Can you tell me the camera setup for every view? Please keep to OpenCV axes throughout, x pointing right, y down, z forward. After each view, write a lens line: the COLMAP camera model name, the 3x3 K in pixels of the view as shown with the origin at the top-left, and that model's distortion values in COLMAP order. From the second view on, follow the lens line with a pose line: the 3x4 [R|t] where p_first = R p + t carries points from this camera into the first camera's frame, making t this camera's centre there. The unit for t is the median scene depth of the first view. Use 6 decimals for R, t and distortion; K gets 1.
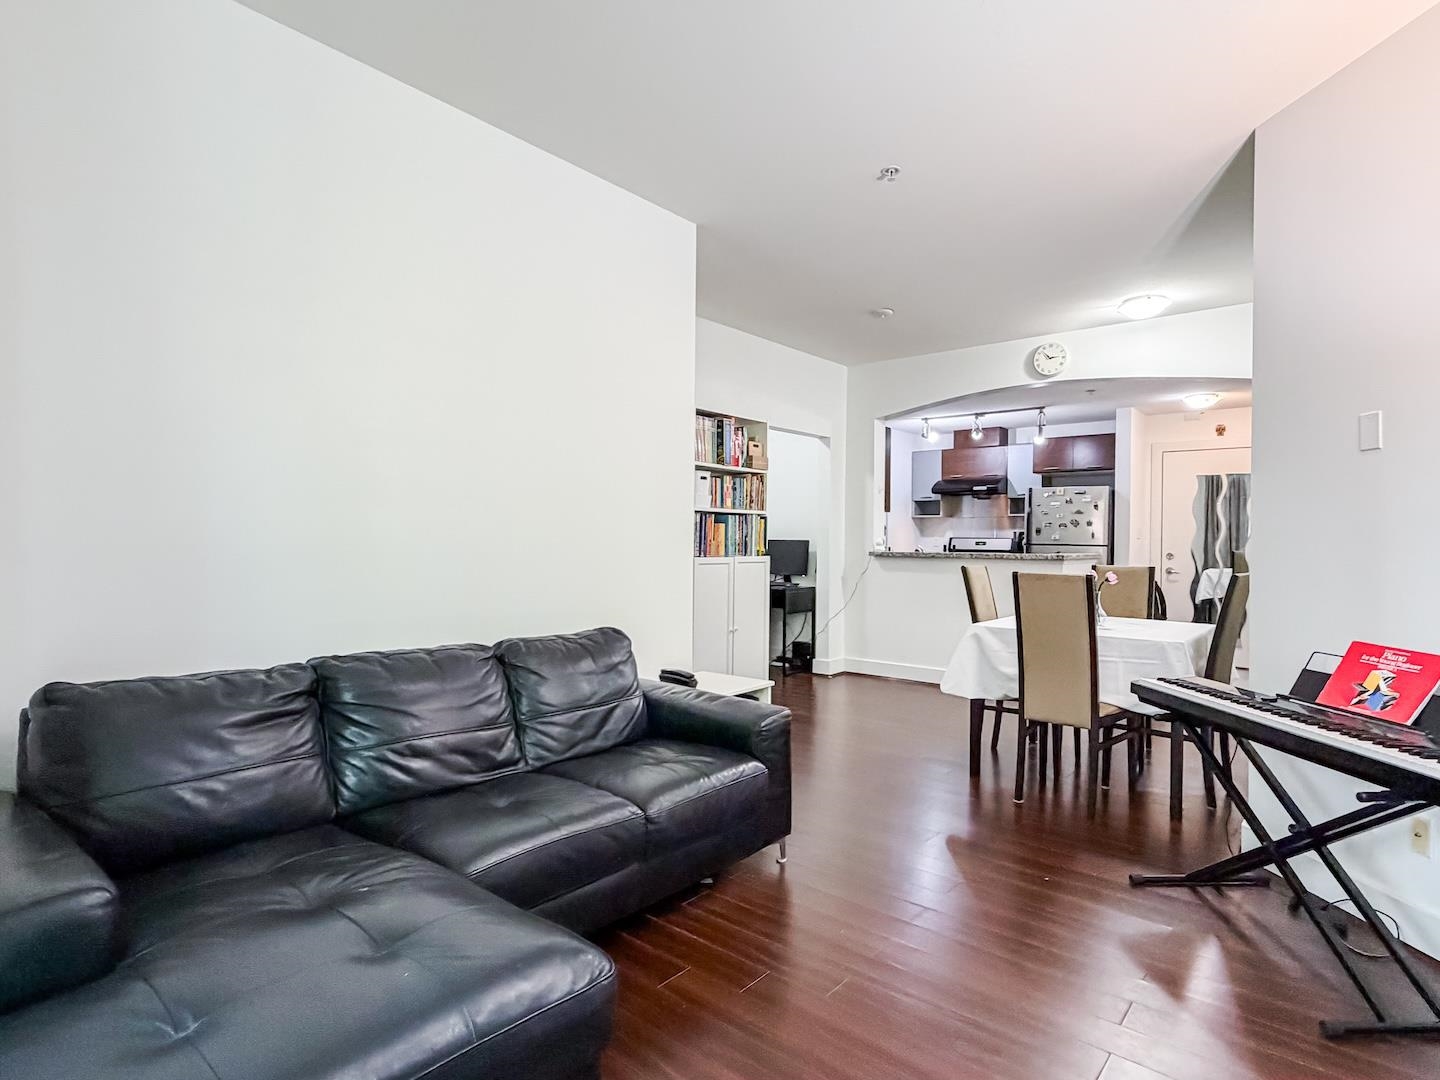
lens RADIAL K [[827.1, 0, 719.9], [0, 827.1, 541.1], [0, 0, 1]] dist [0.028007, 0.002291]
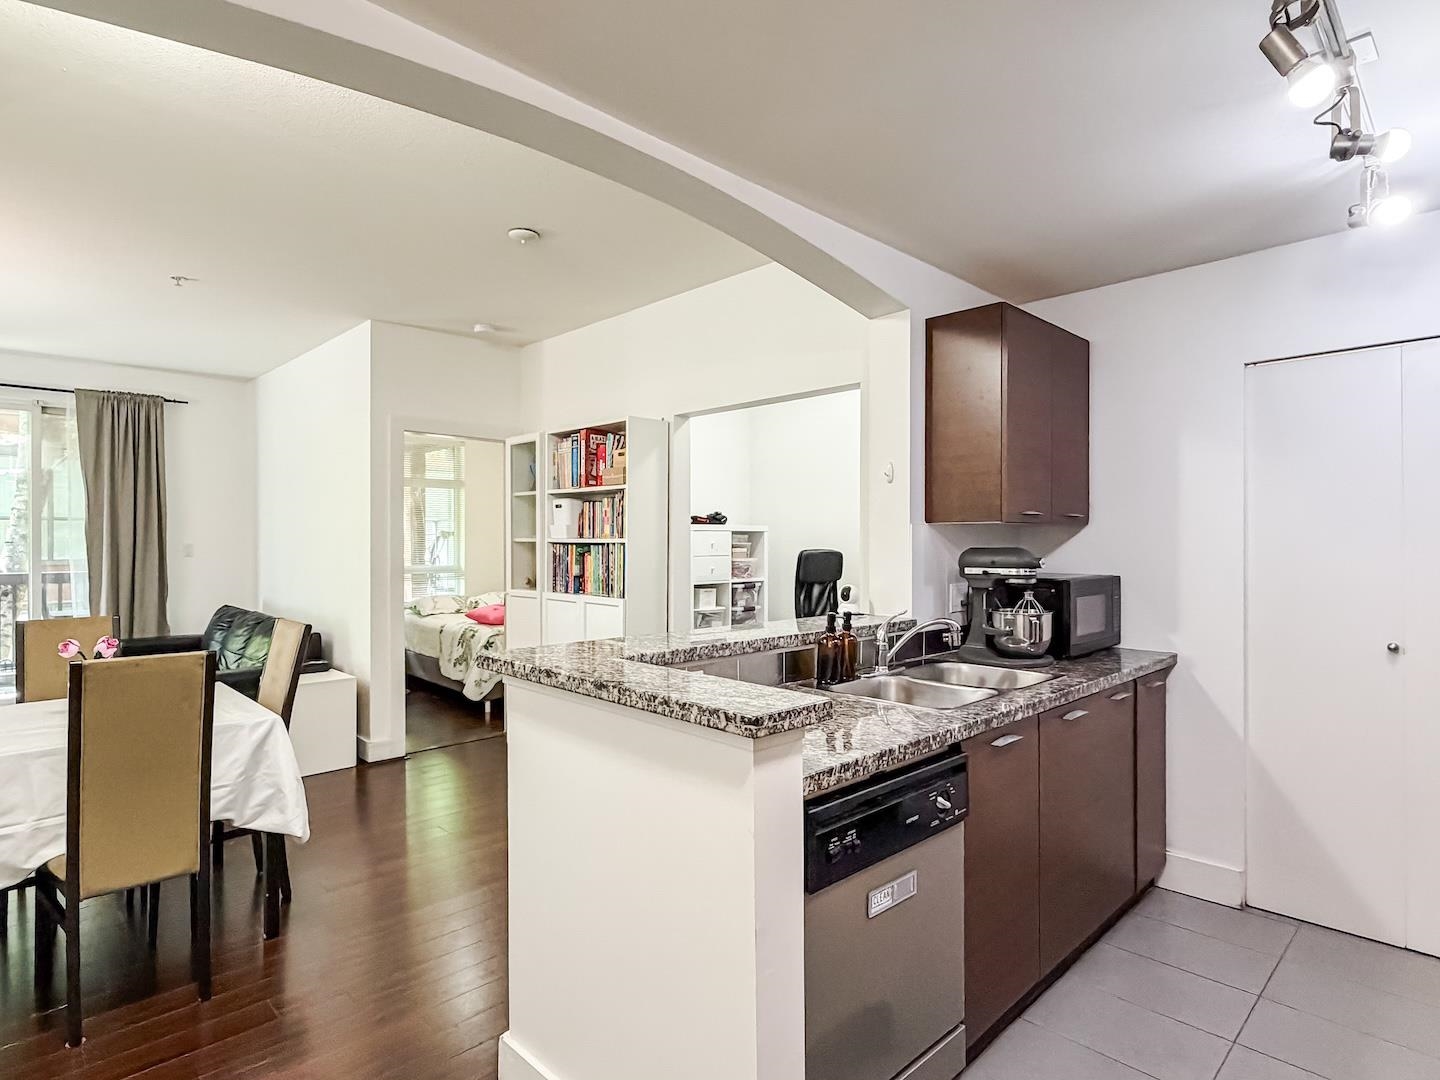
lens RADIAL K [[827.1, 0, 731.7], [0, 827.1, 543.5], [0, 0, 1]] dist [0.028007, 0.002291]
pose [[-0.091584, 0.001752, -0.995796, 0.844017], [-0.000029, 0.999998, 0.001762, -0.035092], [0.995797, 0.000190, -0.091584, 1.223507]]
